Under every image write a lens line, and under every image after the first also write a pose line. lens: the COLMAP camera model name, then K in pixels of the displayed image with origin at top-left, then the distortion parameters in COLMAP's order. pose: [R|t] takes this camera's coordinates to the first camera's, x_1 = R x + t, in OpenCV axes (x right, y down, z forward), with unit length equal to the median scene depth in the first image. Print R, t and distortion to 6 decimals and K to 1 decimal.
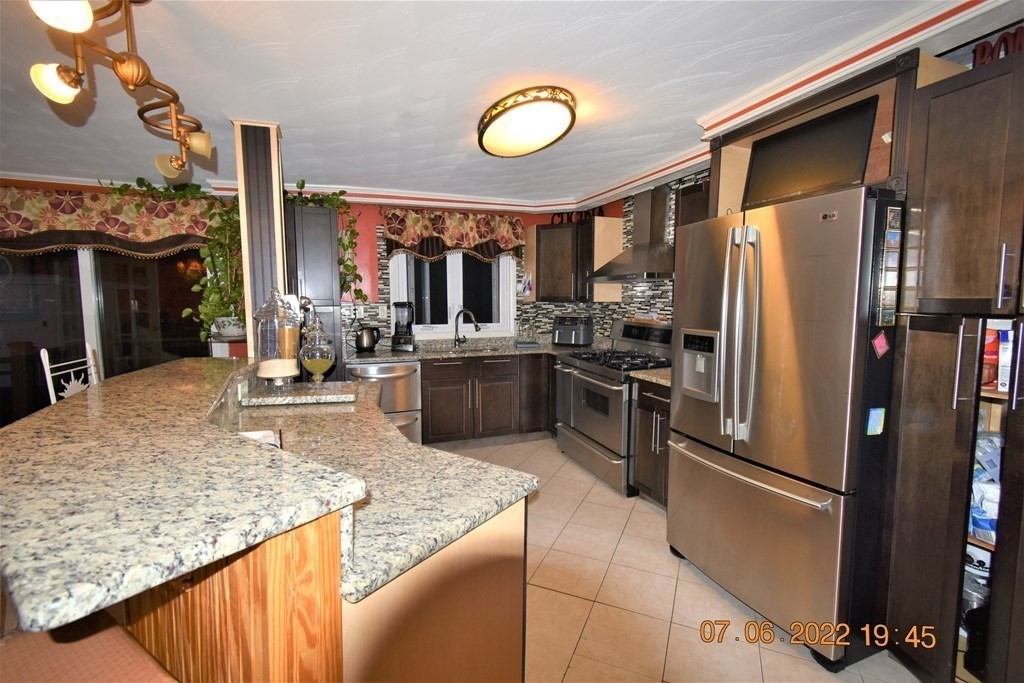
lens RADIAL K [[453.9, 0, 511.4], [0, 453.9, 337.5], [0, 0, 1]] dist [0.005201, -0.001914]
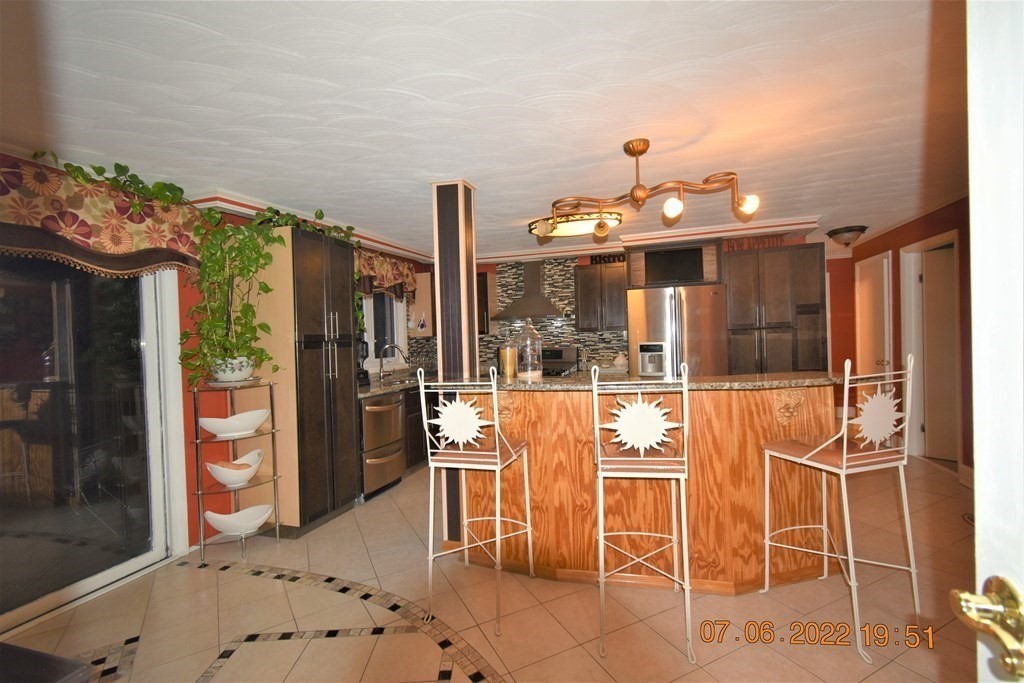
lens RADIAL K [[453.9, 0, 514.3], [0, 453.9, 341.6], [0, 0, 1]] dist [0.005201, -0.001914]
pose [[0.633672, -0.025409, 0.773185, -0.842230], [0.093696, 0.994624, -0.044103, 0.007786], [-0.767907, 0.100391, 0.632646, 0.101745]]
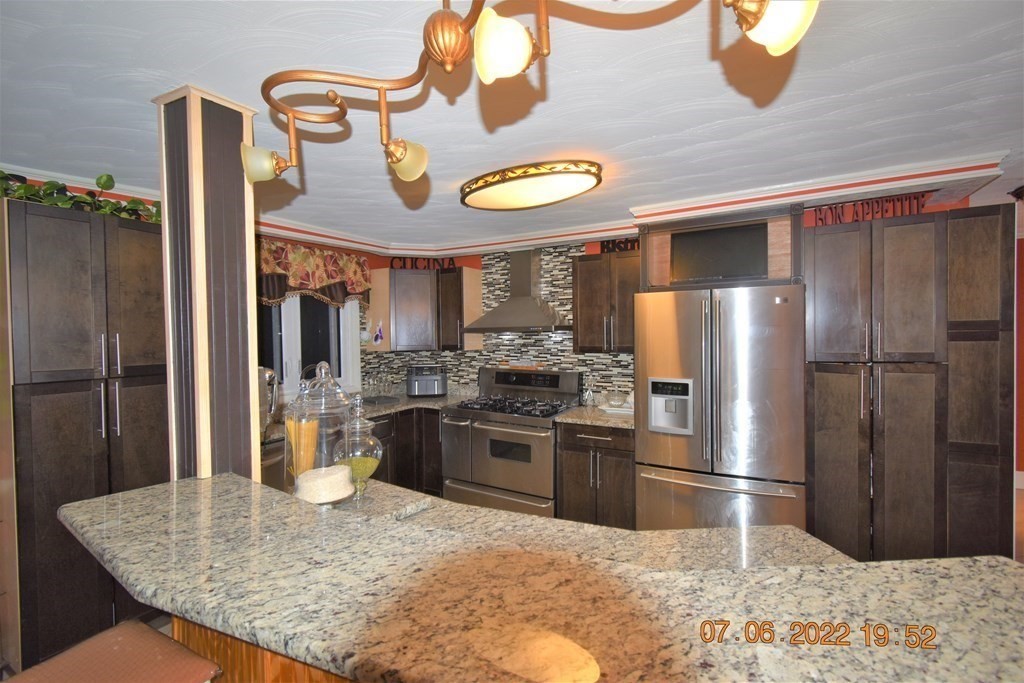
lens RADIAL K [[453.9, 0, 513.8], [0, 453.9, 341.5], [0, 0, 1]] dist [0.005201, -0.001914]
pose [[0.770828, -0.023122, 0.636624, -0.386619], [0.066055, 0.996855, -0.043775, -0.049651], [-0.633609, 0.075795, 0.769931, 0.166122]]
